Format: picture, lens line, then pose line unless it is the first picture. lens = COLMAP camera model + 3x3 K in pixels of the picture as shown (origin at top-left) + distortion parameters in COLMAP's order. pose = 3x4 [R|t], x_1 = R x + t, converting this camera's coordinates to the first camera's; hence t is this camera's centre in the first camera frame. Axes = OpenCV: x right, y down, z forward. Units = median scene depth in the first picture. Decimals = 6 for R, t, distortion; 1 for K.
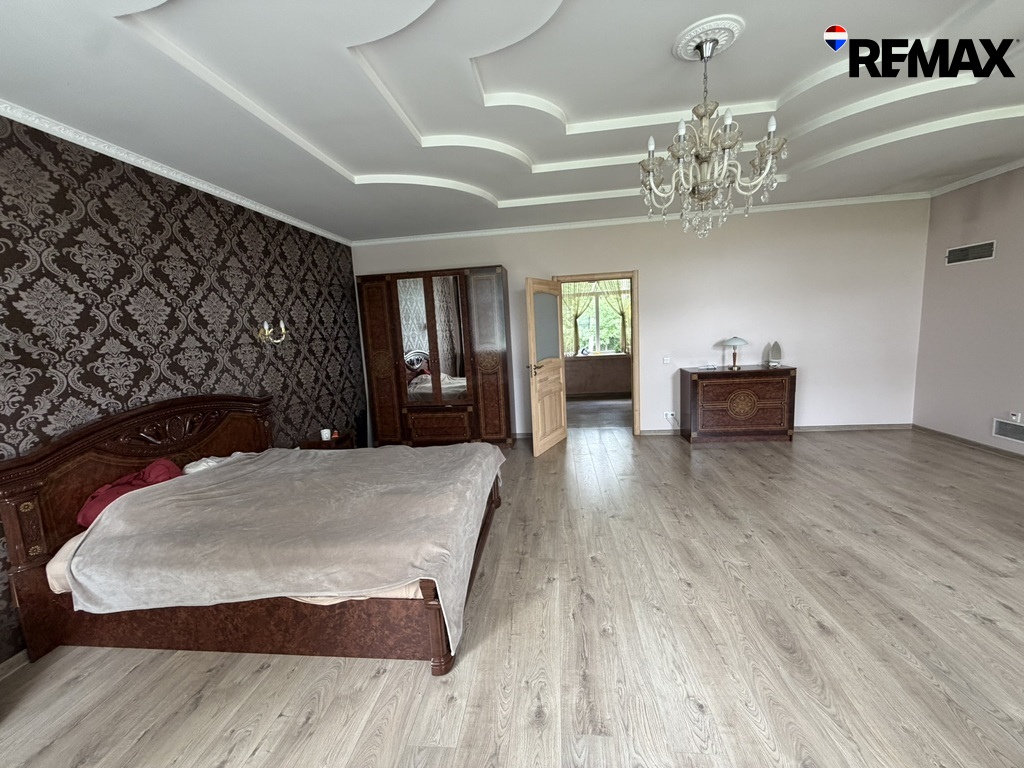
lens RADIAL K [[407.9, 0, 508.7], [0, 407.9, 383.5], [0, 0, 1]] dist [0.000477, -0.000046]
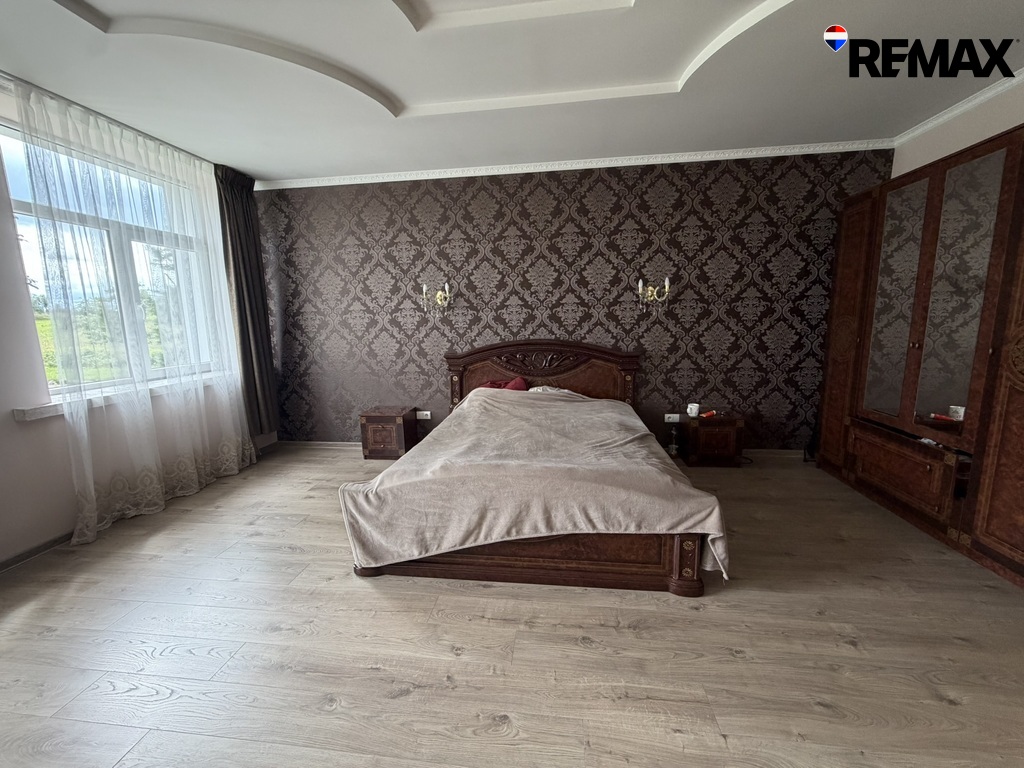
lens RADIAL K [[407.9, 0, 508.7], [0, 407.9, 383.5], [0, 0, 1]] dist [0.000477, -0.000046]
pose [[-0.009101, 0.216935, -0.976144, 0.596161], [-0.116388, 0.969319, 0.216504, -0.107679], [0.993162, 0.115582, 0.016427, 0.889976]]
